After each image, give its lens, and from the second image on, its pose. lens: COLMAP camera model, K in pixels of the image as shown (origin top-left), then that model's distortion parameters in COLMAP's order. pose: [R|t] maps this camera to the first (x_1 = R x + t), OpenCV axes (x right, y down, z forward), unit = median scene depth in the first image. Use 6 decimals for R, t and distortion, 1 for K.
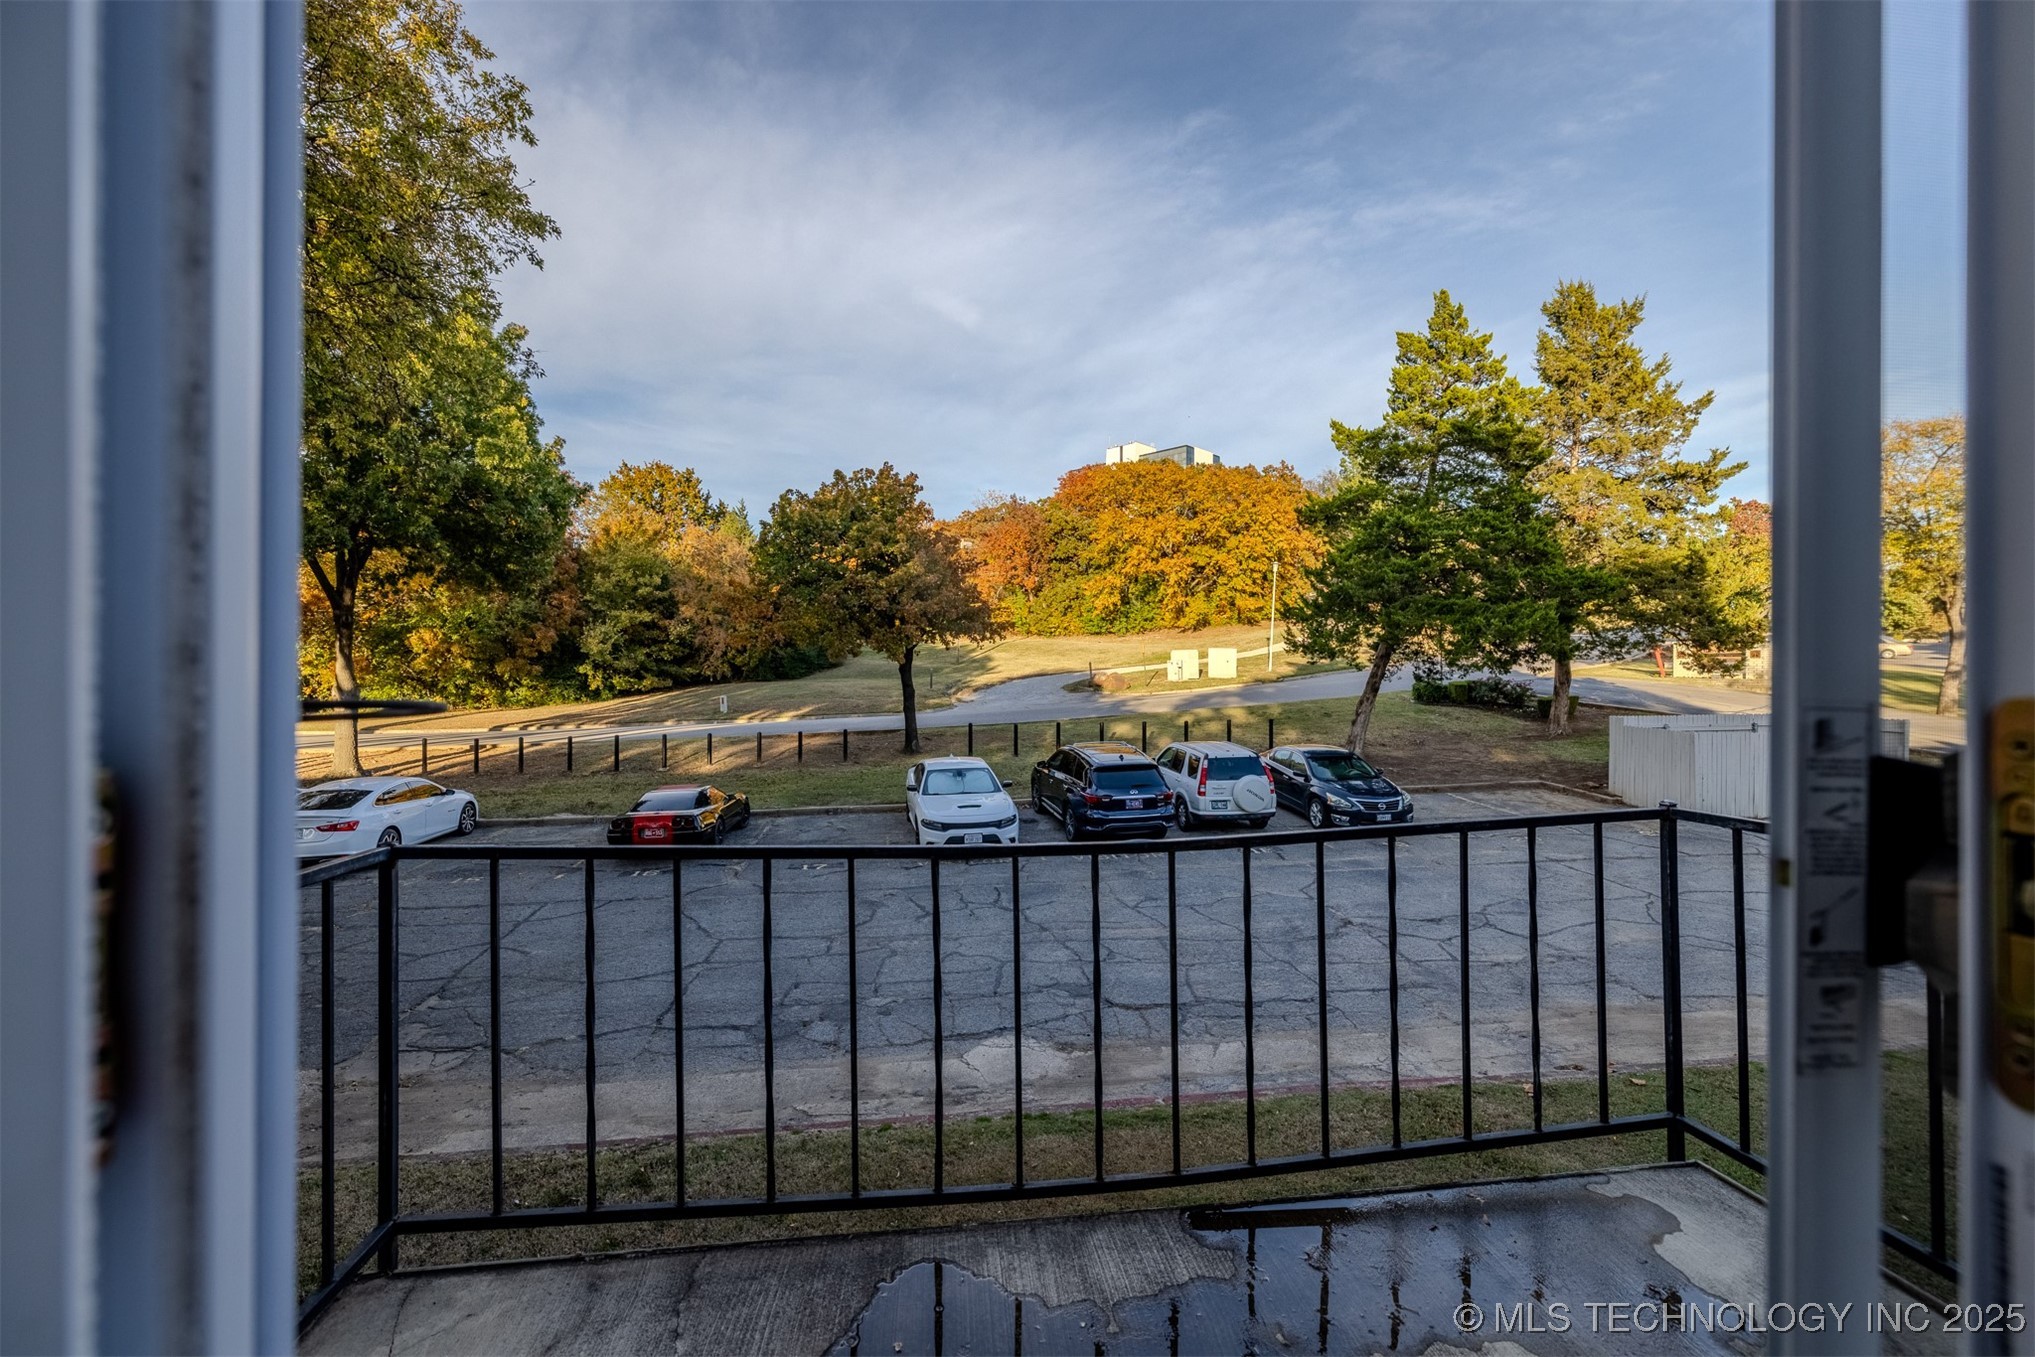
lens RADIAL K [[852.4, 0, 1012.6], [0, 852.4, 674.9], [0, 0, 1]] dist [0.000261, -0.000335]
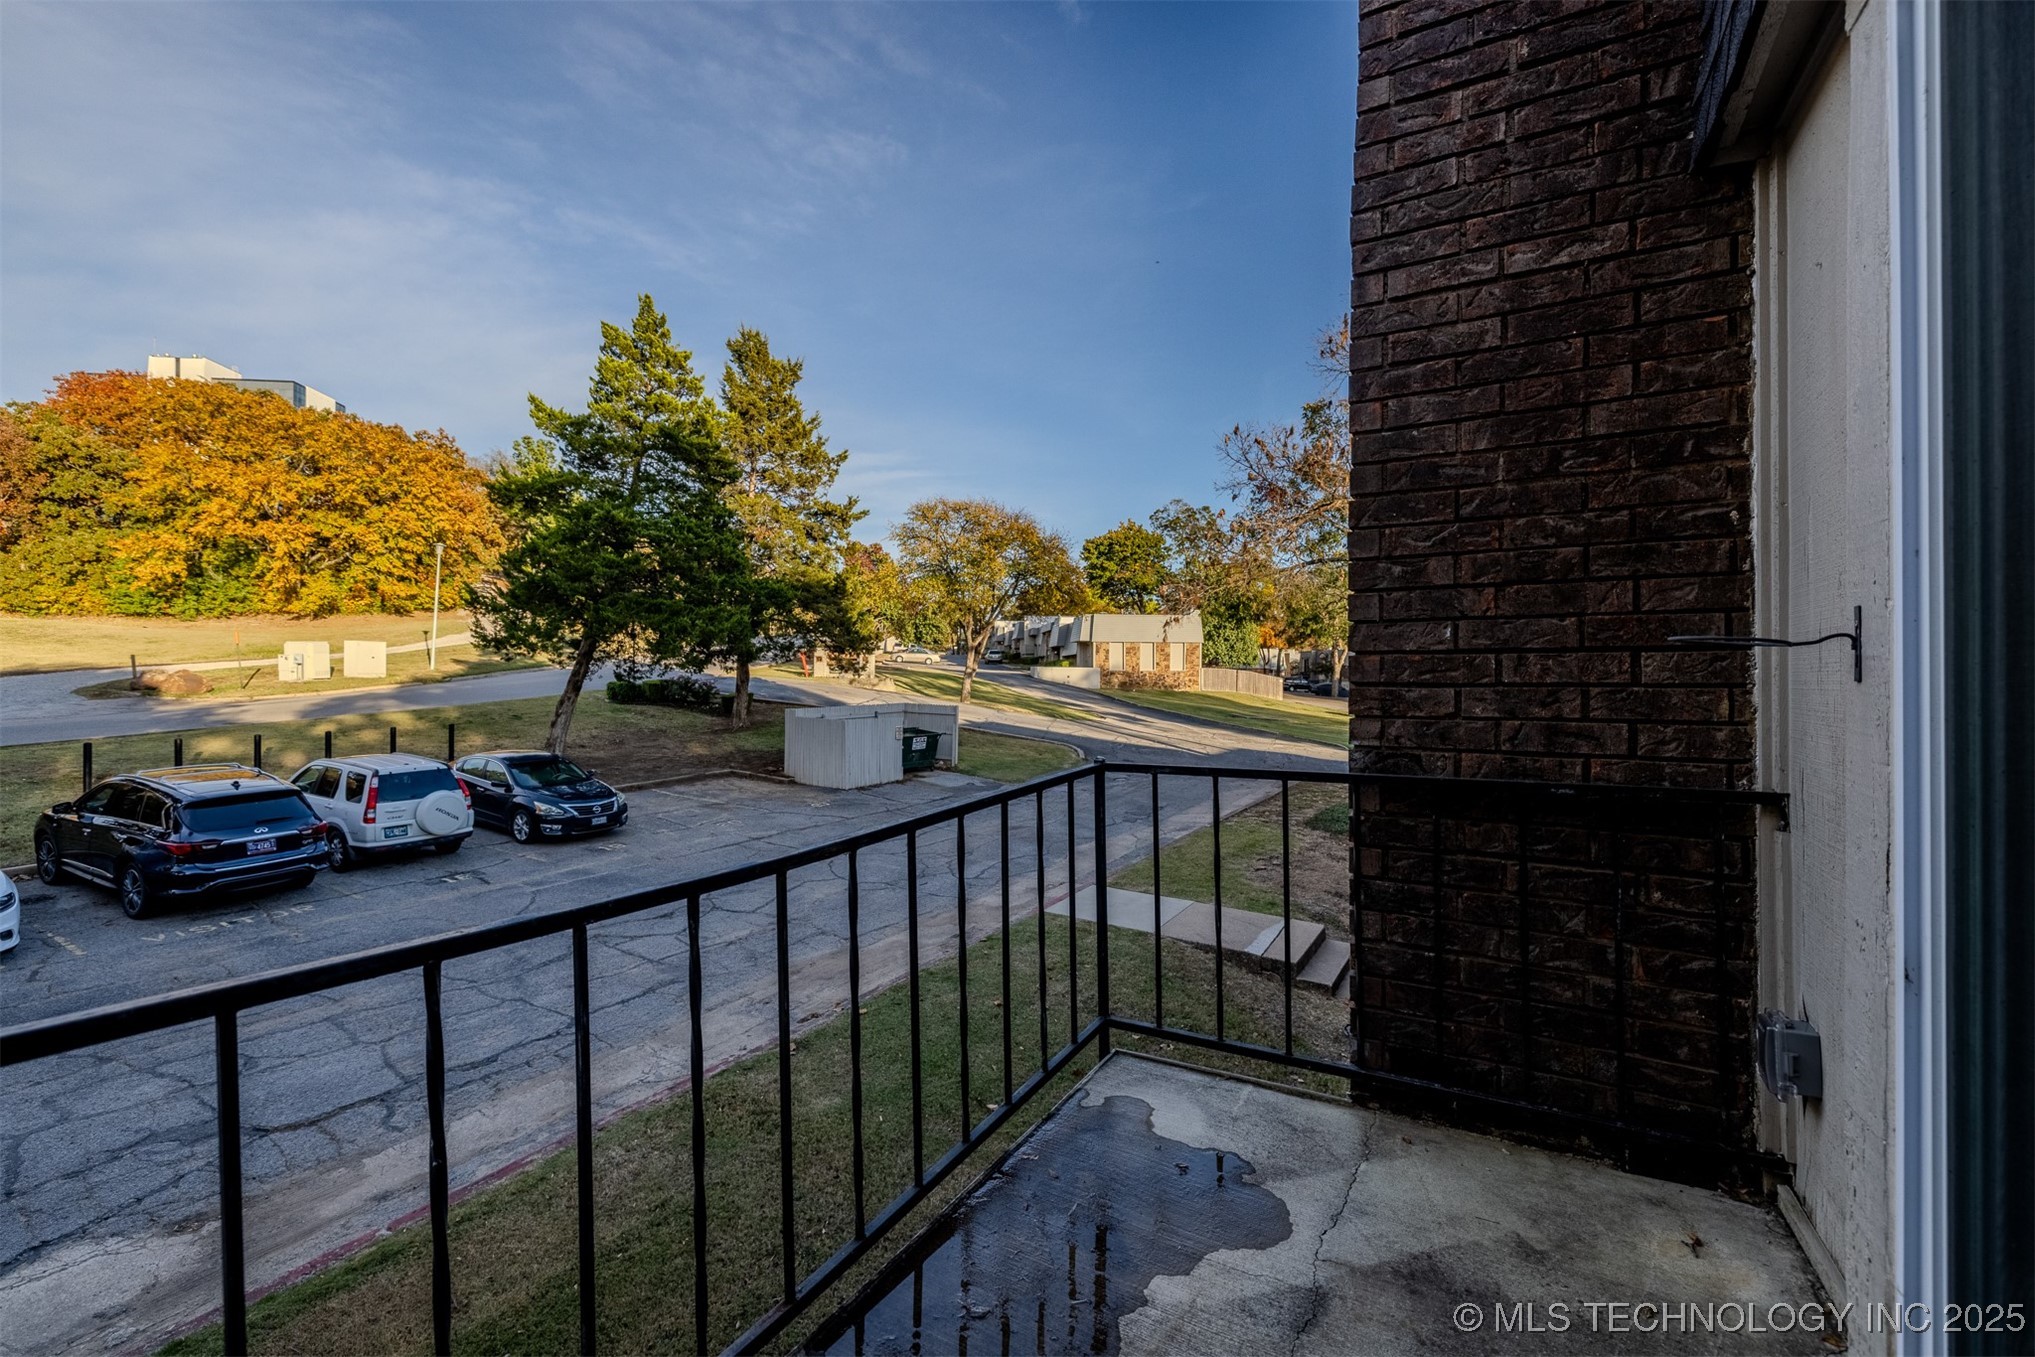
lens RADIAL K [[852.4, 0, 1012.6], [0, 852.4, 674.9], [0, 0, 1]] dist [0.000261, -0.000335]
pose [[0.621499, 0.003306, 0.783408, -0.017357], [-0.002730, 0.999994, -0.002054, 0.002569], [-0.783410, -0.000862, 0.621505, 0.025034]]
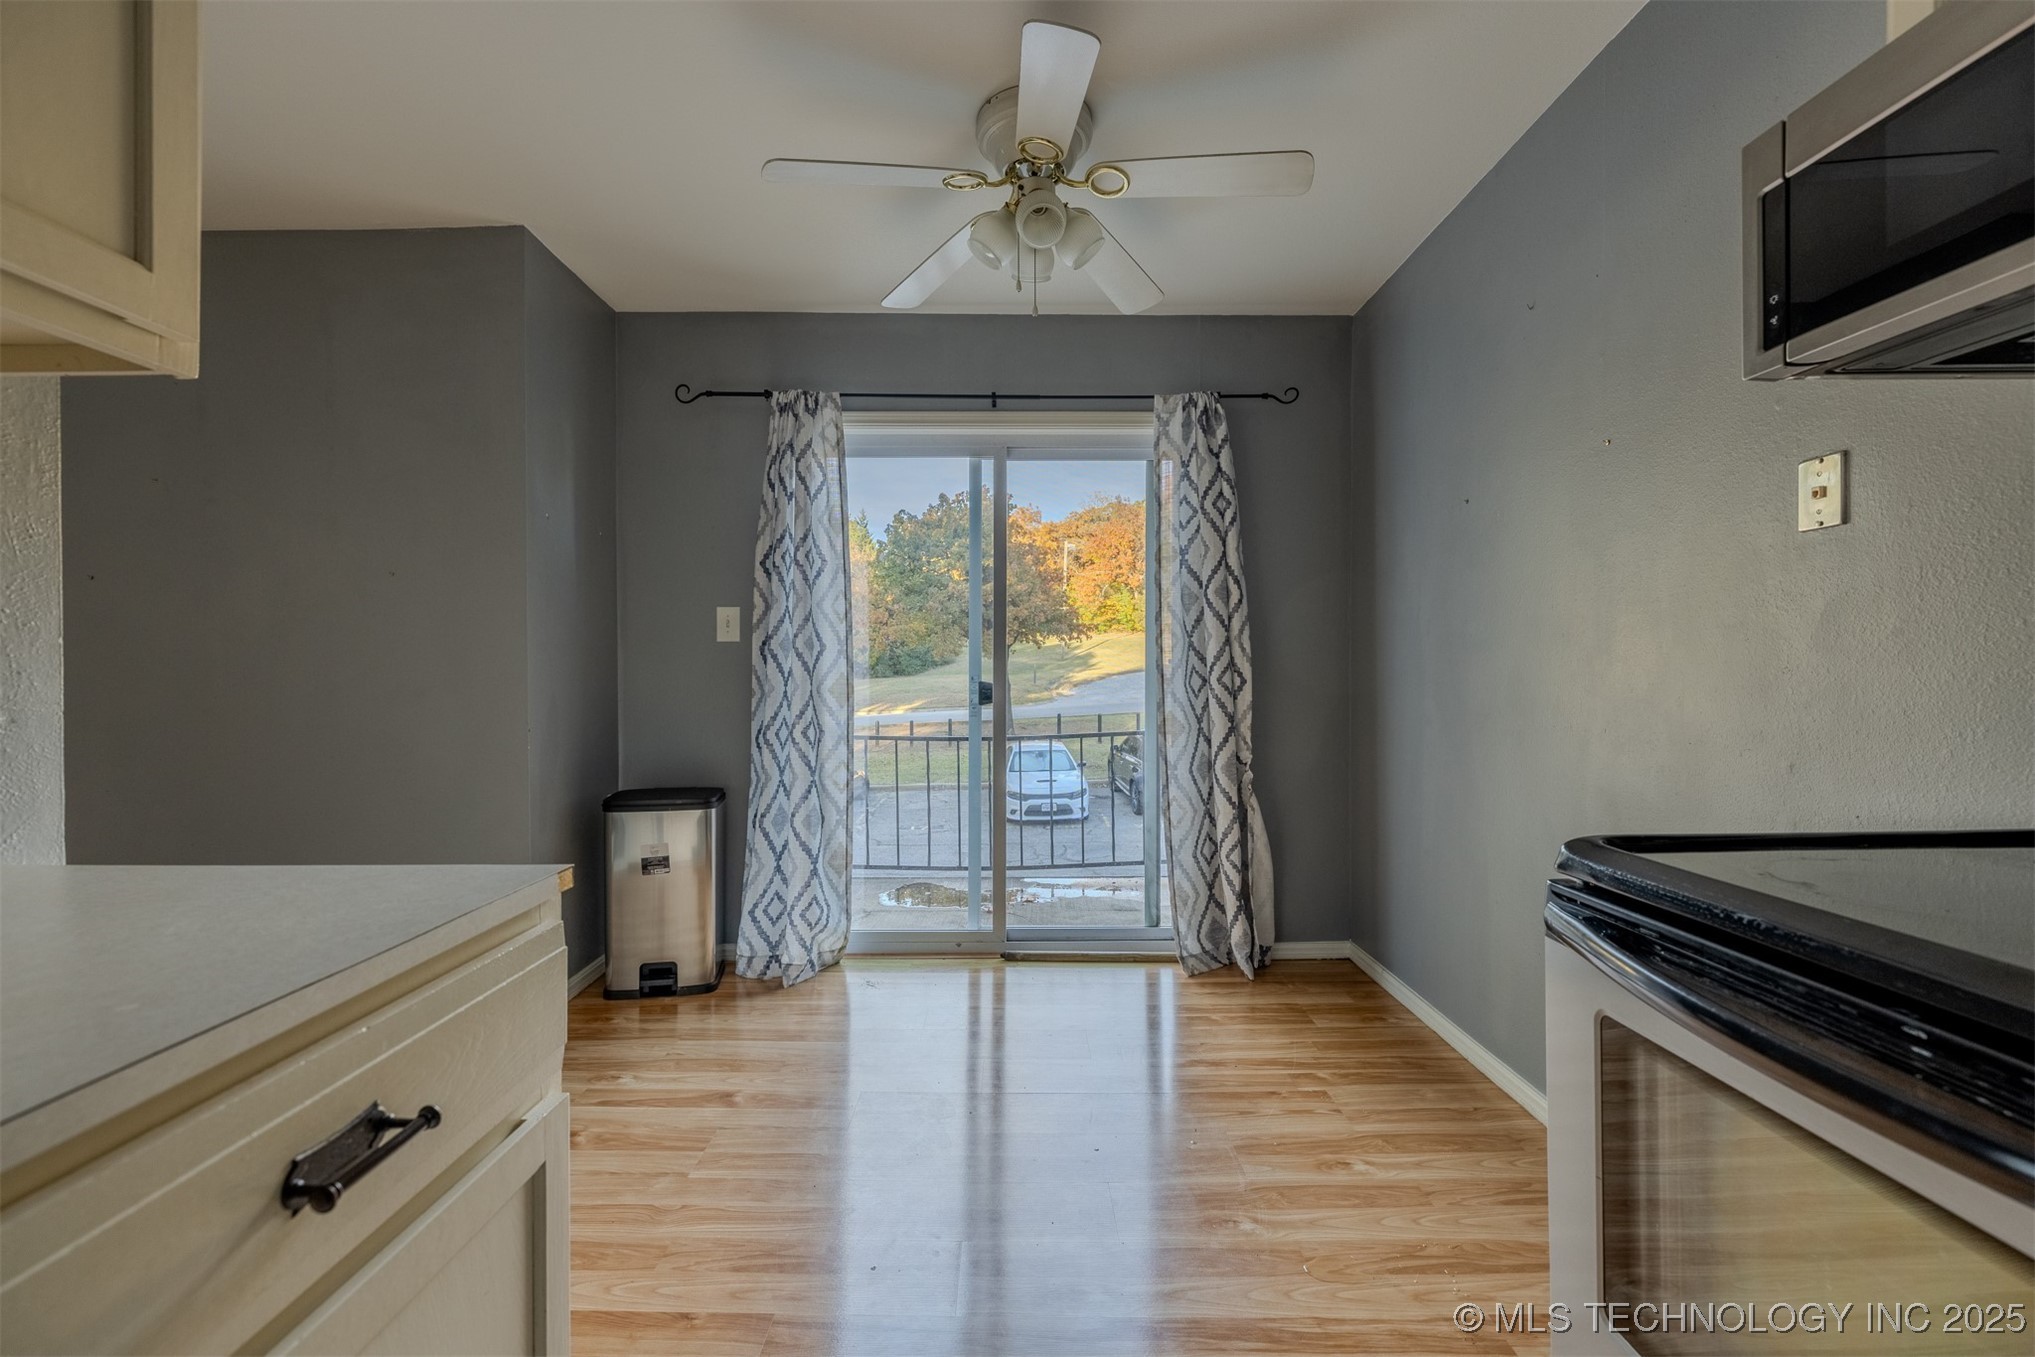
lens RADIAL K [[852.4, 0, 1012.6], [0, 852.4, 674.9], [0, 0, 1]] dist [0.000261, -0.000335]
pose [[0.991130, -0.002921, -0.132863, 0.034844], [0.003497, 0.999985, 0.004096, 0.000154], [0.132849, -0.004525, 0.991126, -0.109227]]
